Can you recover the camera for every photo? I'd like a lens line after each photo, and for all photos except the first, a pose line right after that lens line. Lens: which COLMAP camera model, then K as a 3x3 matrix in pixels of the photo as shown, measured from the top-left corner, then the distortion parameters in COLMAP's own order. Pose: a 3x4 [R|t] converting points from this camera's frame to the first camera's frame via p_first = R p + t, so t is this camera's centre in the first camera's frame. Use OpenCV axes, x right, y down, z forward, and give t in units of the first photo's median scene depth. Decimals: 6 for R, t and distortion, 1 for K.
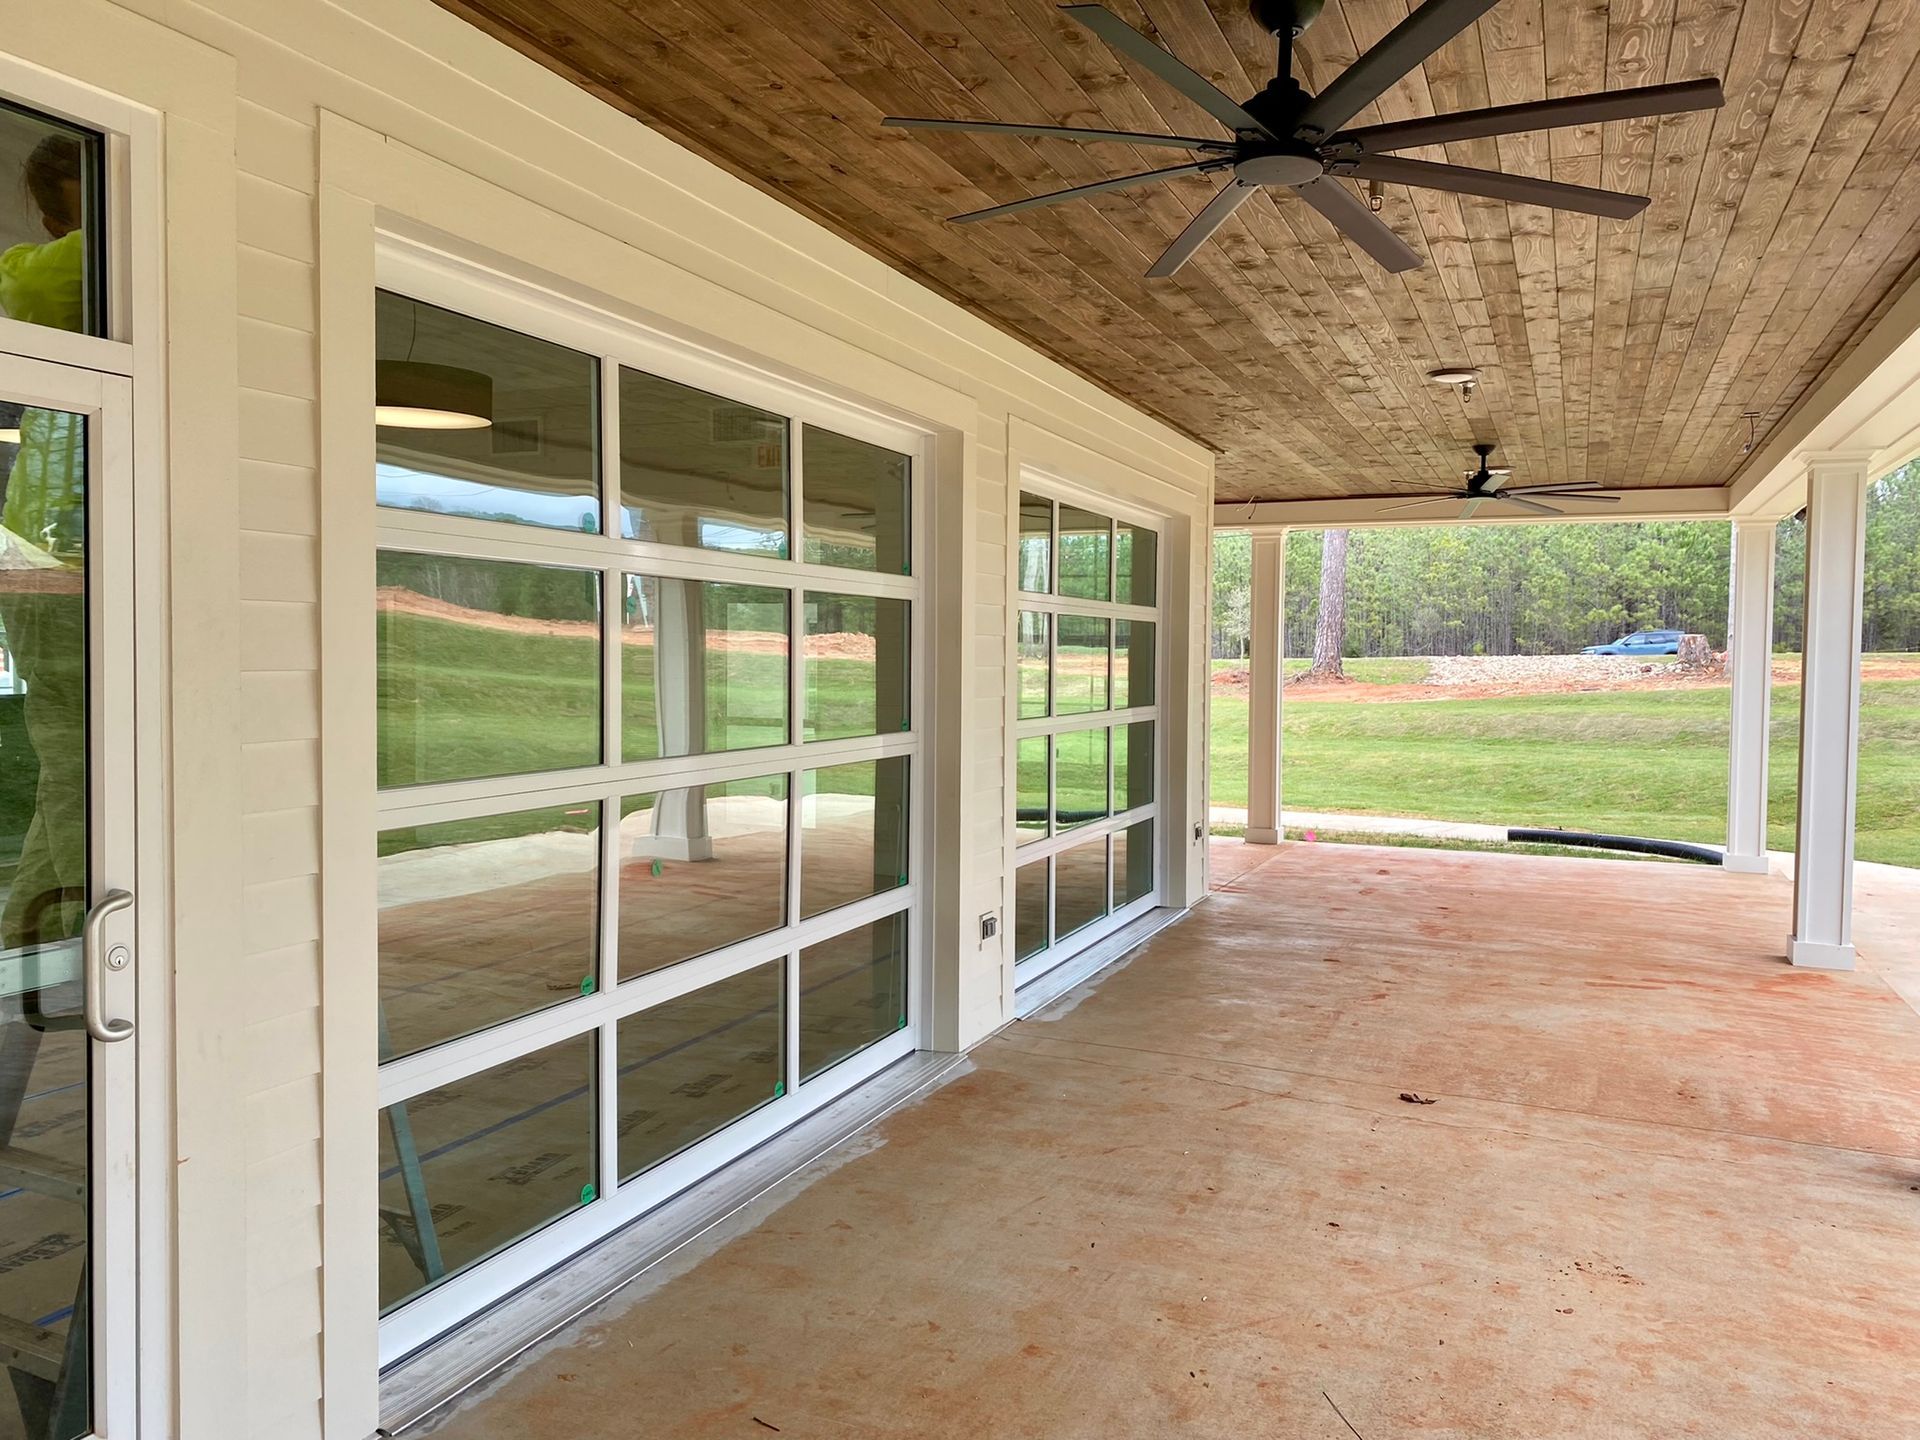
lens RADIAL K [[1438.8, 0, 953.8], [0, 1438.8, 700.1], [0, 0, 1]] dist [0.002738, -0.004392]
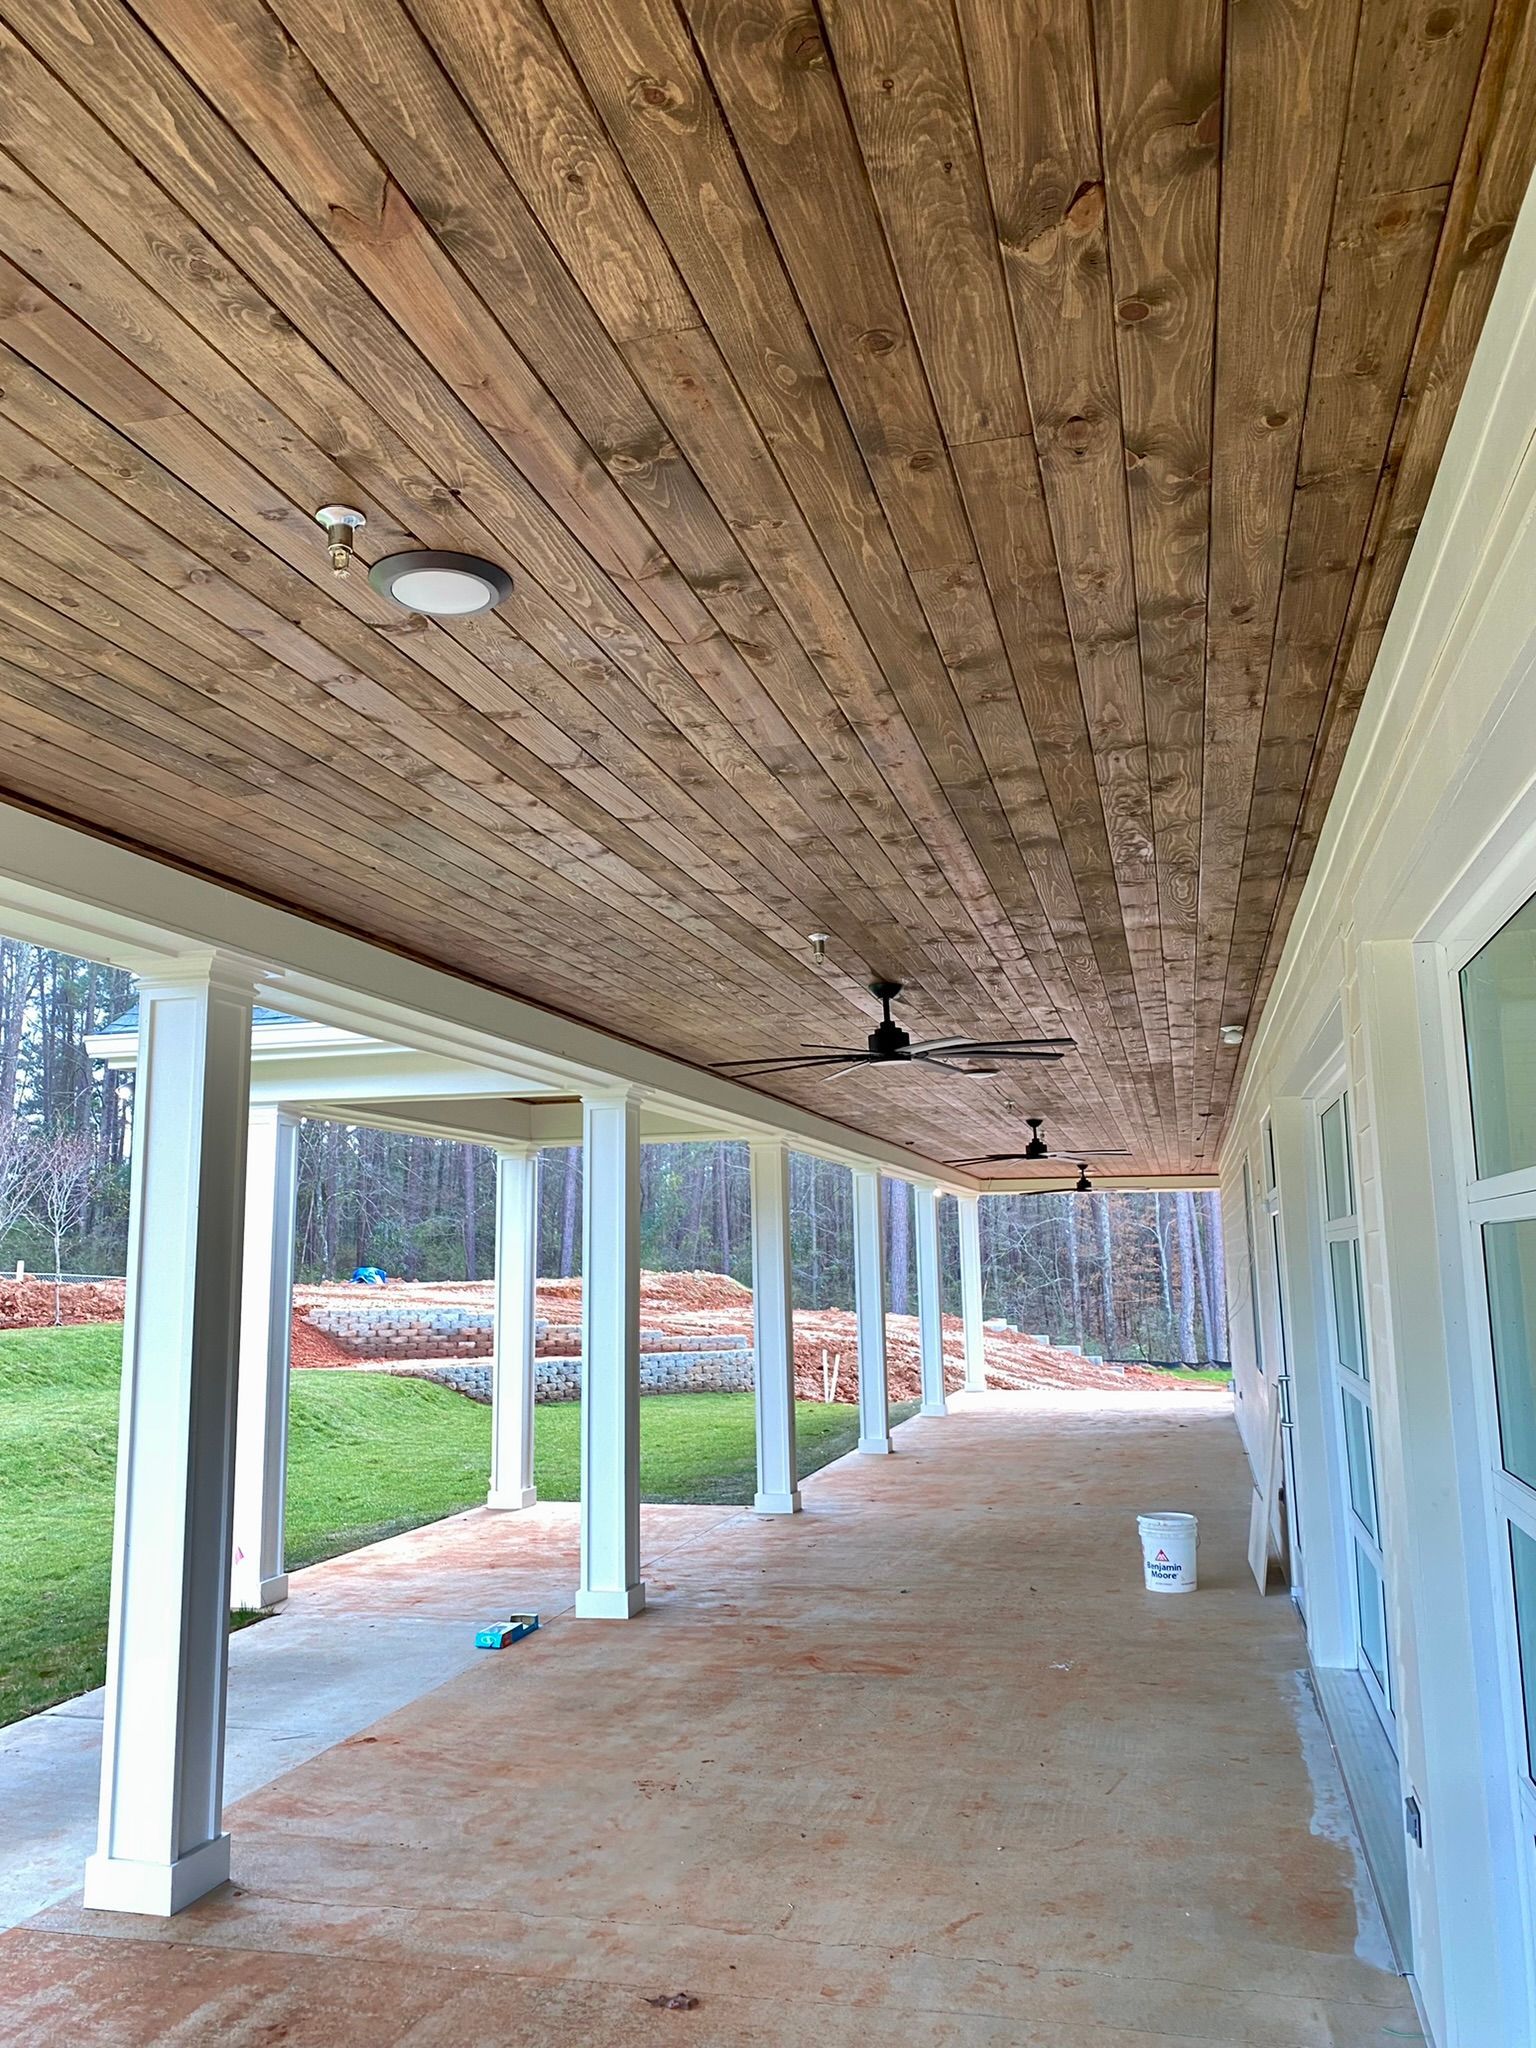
lens RADIAL K [[1565.8, 0, 757.3], [0, 1565.8, 1007.6], [0, 0, 1]] dist [0.013662, -0.008573]
pose [[-0.990031, -0.019026, -0.139556, 0.475724], [-0.000350, 0.991163, -0.132646, -0.092912], [0.140846, -0.131275, -0.981290, 2.072581]]
